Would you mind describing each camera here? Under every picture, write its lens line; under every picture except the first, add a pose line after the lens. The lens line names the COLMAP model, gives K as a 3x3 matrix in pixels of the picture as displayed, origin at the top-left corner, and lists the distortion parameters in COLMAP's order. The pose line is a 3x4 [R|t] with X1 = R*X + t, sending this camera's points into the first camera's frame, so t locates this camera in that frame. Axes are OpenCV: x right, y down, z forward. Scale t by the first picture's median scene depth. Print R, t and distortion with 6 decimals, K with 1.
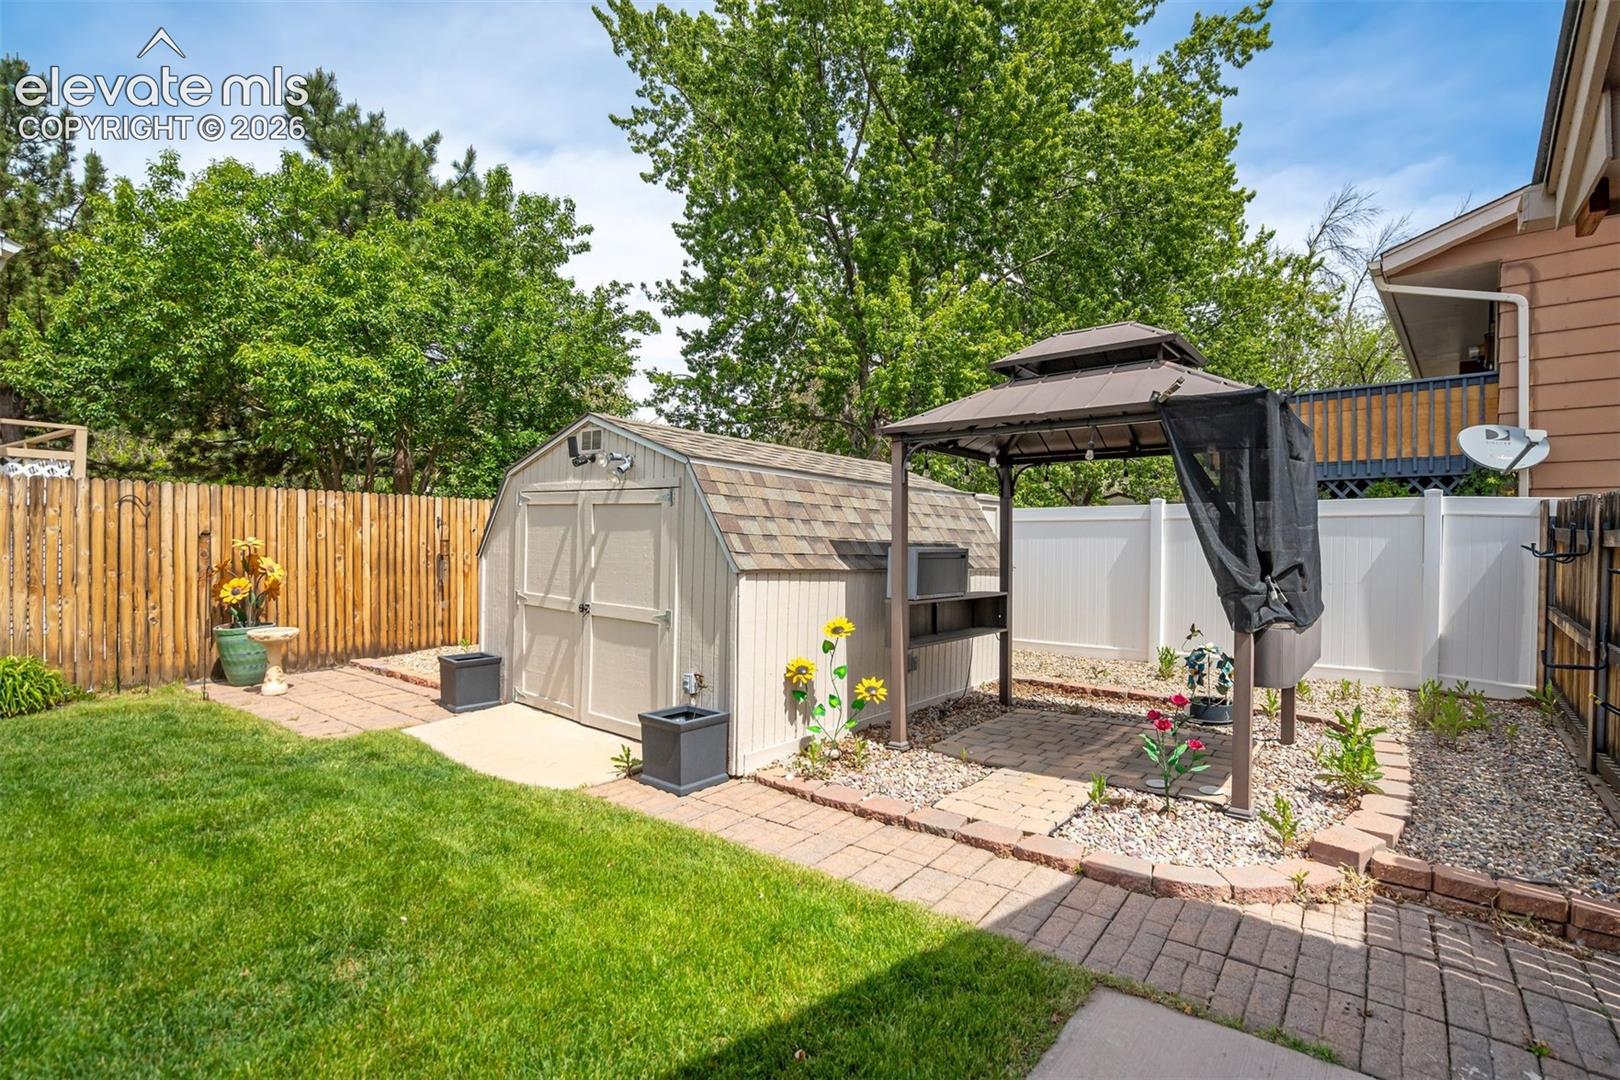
lens RADIAL K [[750.3, 0, 810.0], [0, 750.3, 540.0], [0, 0, 1]] dist [-0.044375, 0.000235]
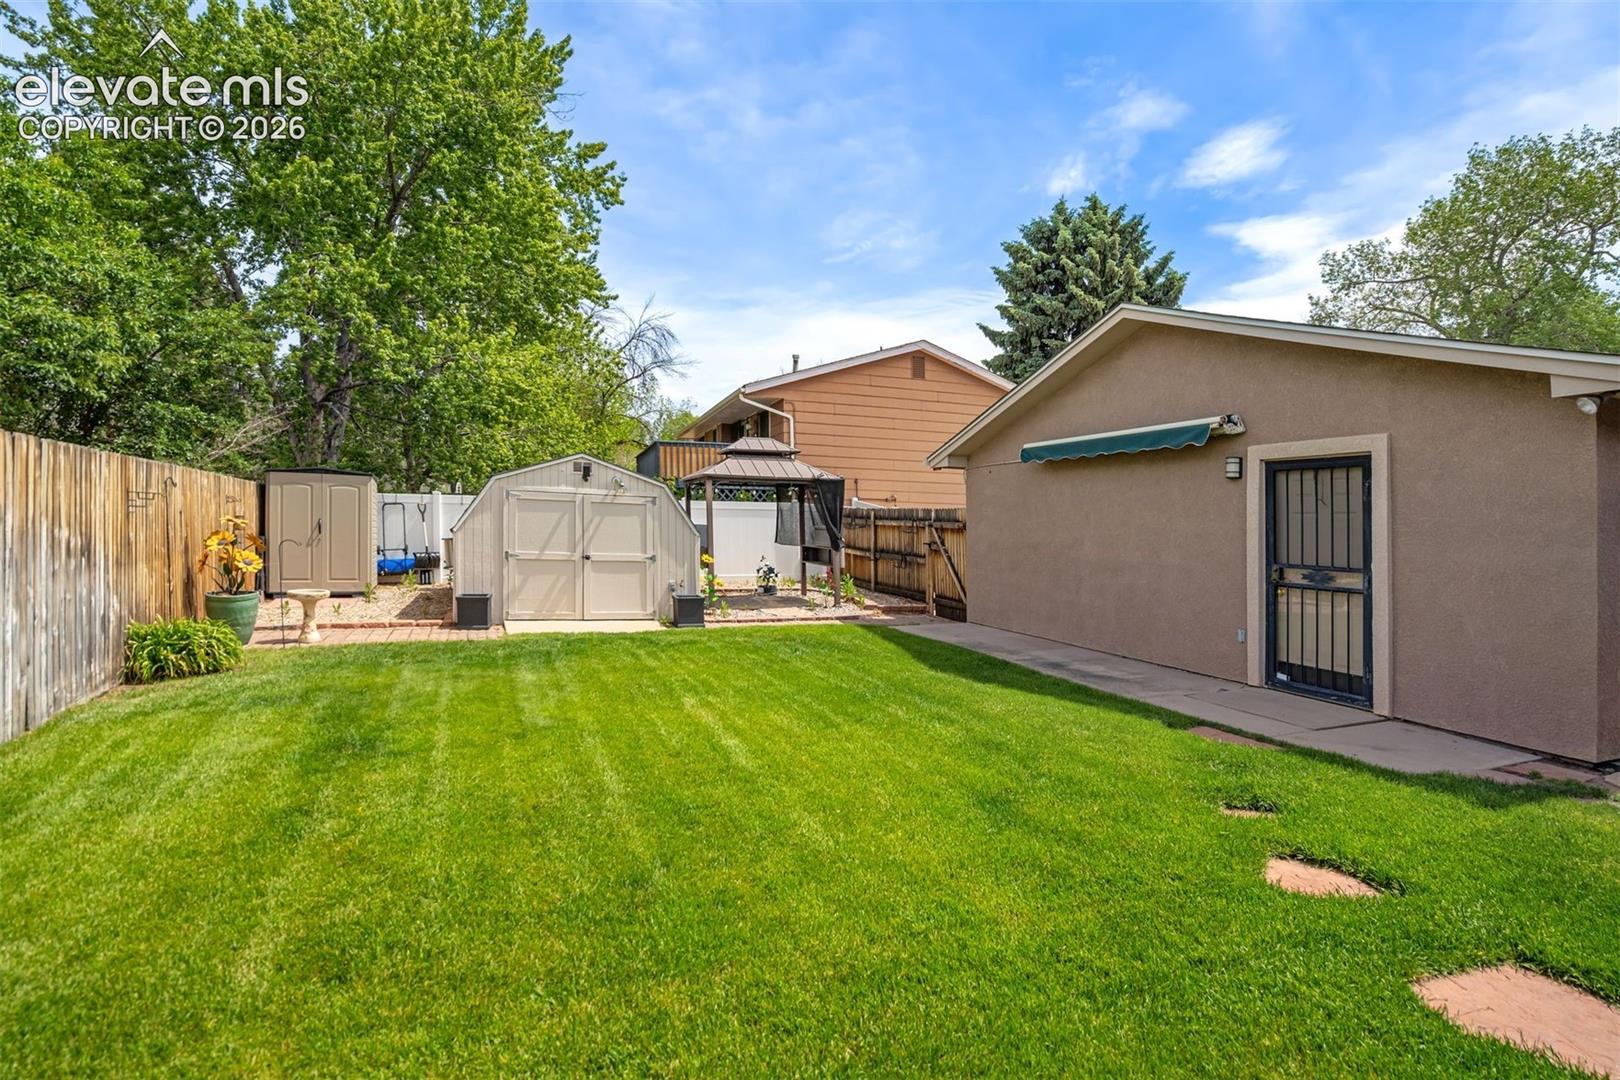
lens RADIAL K [[750.3, 0, 810.0], [0, 750.3, 540.0], [0, 0, 1]] dist [-0.044375, 0.000235]
pose [[0.487190, -0.018826, 0.873093, -1.514366], [-0.019240, 0.999294, 0.032283, -0.020781], [-0.873084, -0.032526, 0.486484, -0.360555]]
